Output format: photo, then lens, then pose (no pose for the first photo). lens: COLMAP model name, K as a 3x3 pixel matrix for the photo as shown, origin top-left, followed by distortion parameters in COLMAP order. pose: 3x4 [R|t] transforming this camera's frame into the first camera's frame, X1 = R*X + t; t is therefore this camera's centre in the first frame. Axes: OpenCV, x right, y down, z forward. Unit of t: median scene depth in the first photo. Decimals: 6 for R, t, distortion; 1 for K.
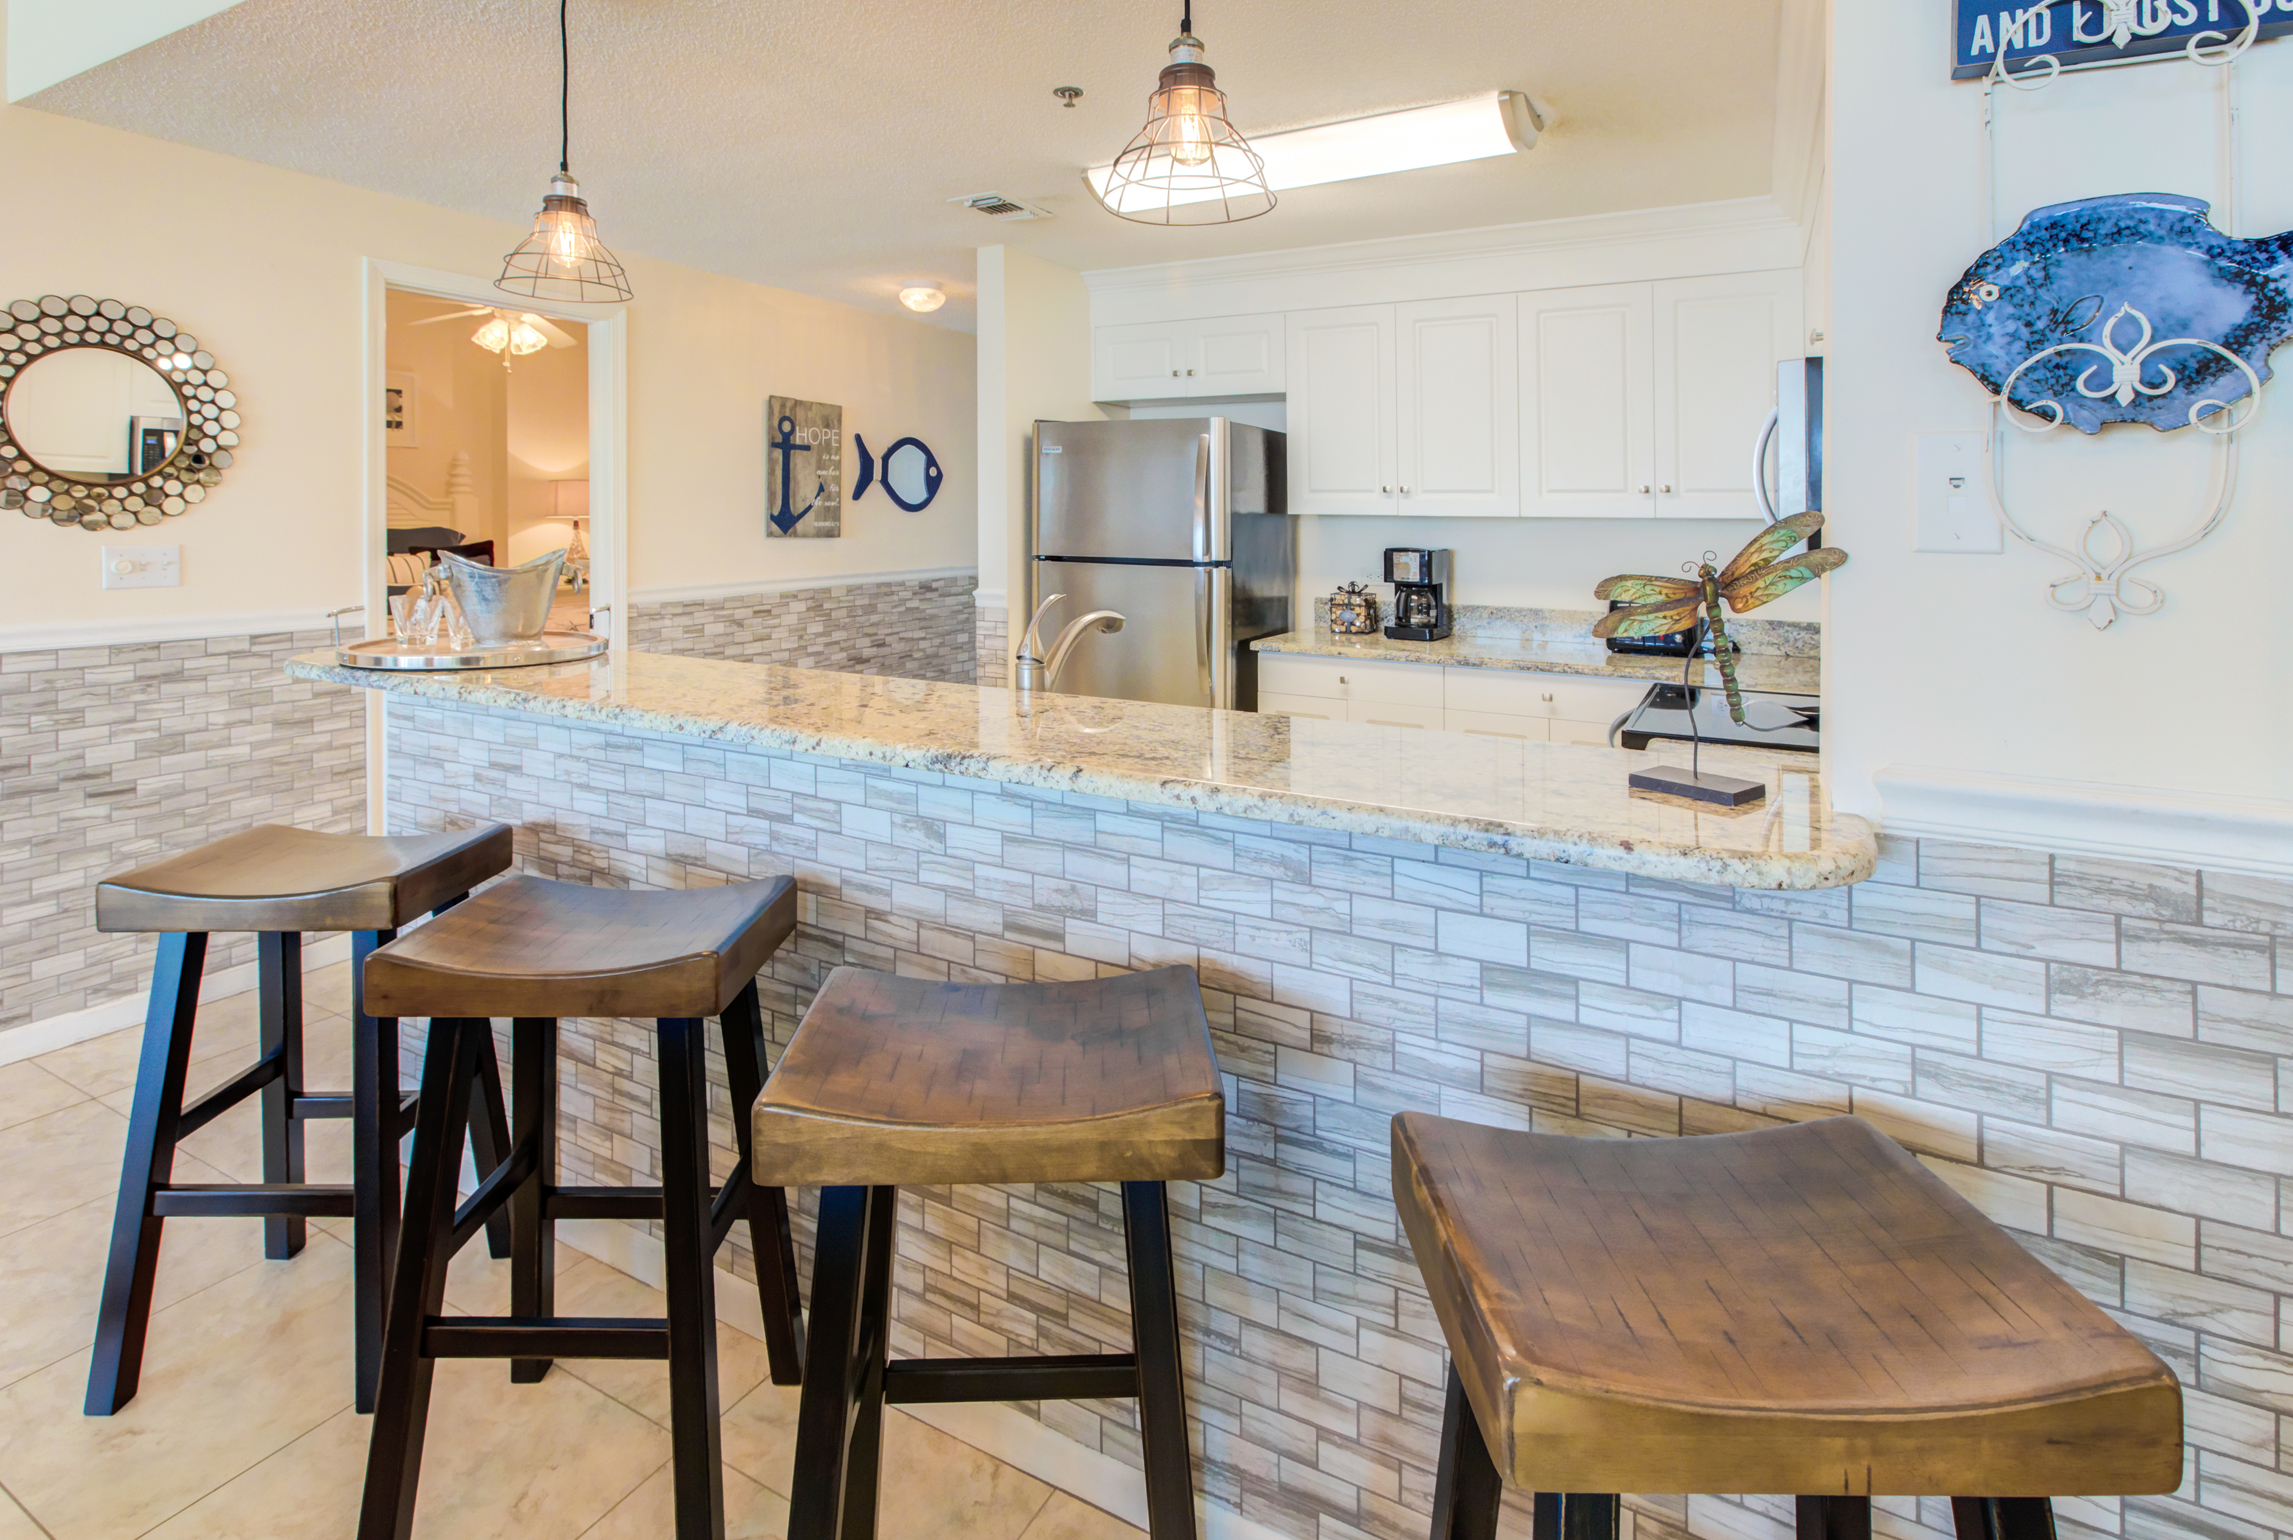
lens RADIAL K [[1132.2, 0, 1101.0], [0, 1132.2, 766.2], [0, 0, 1]] dist [-0.004127, 0.013510]
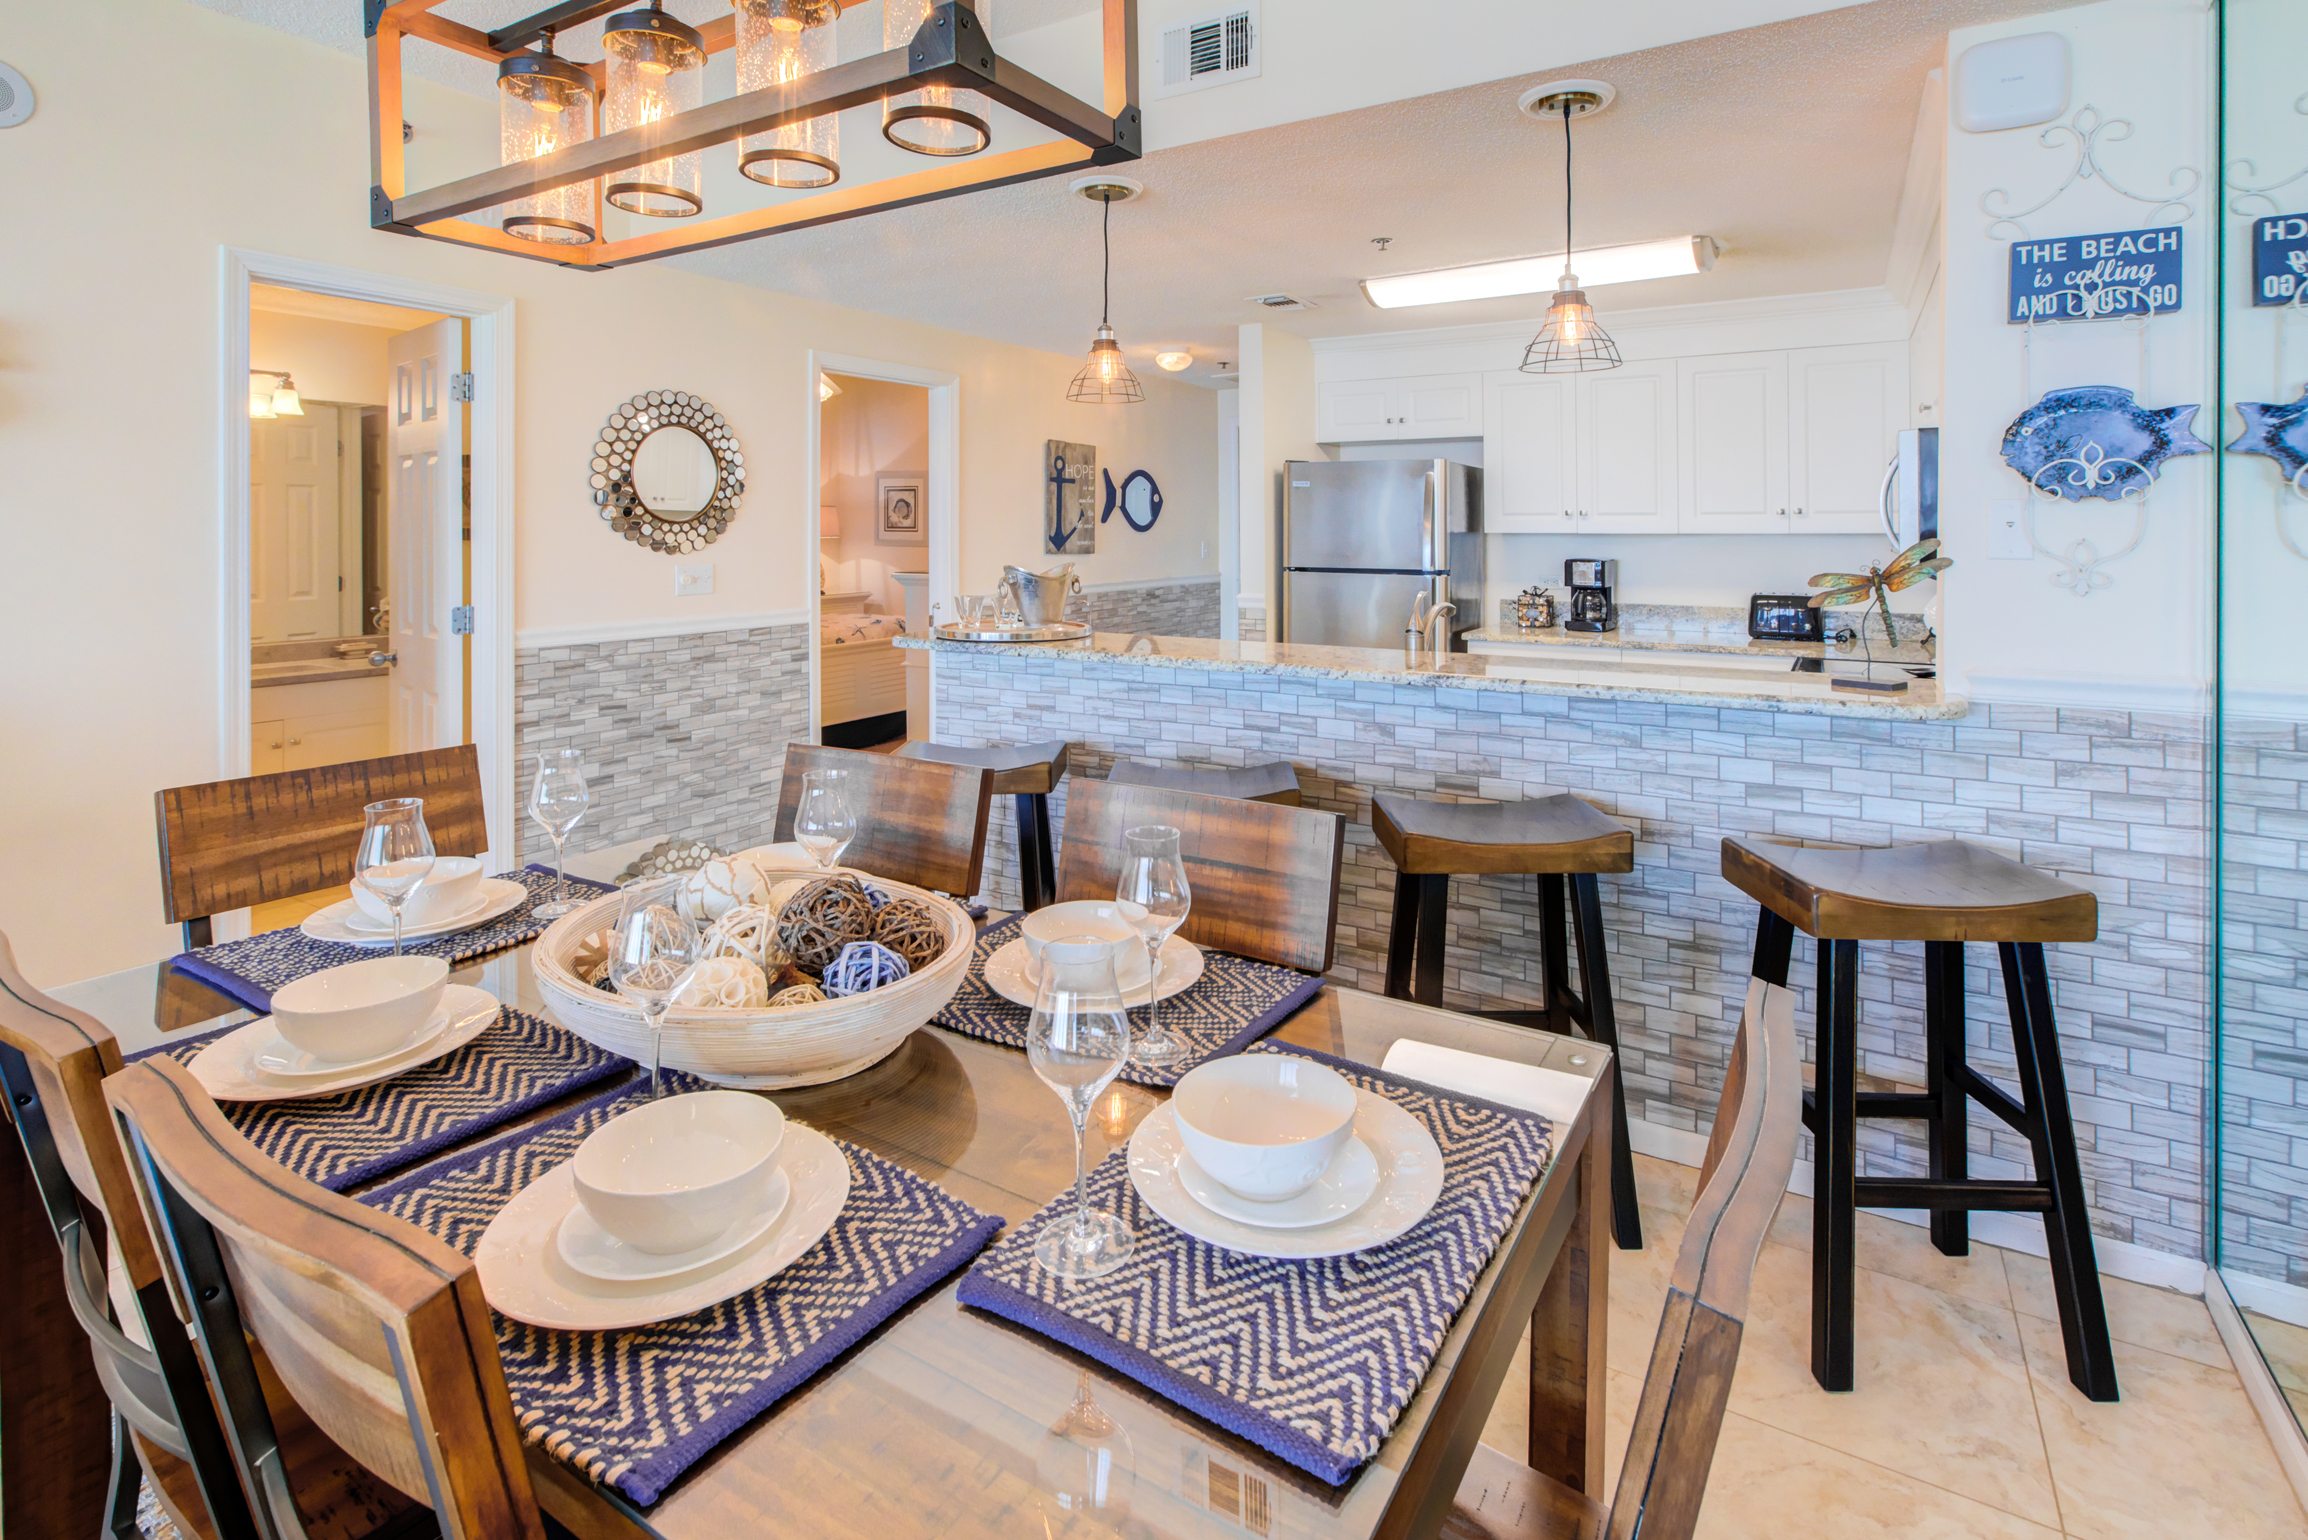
lens RADIAL K [[1093.5, 0, 1154.0], [0, 1093.5, 770.0], [0, 0, 1]] dist [-0.001210, 0.020027]
pose [[0.999300, 0.000069, -0.037411, -0.316192], [-0.000113, 0.999999, -0.001182, 0.085881], [0.037411, 0.001185, 0.999299, -0.462156]]
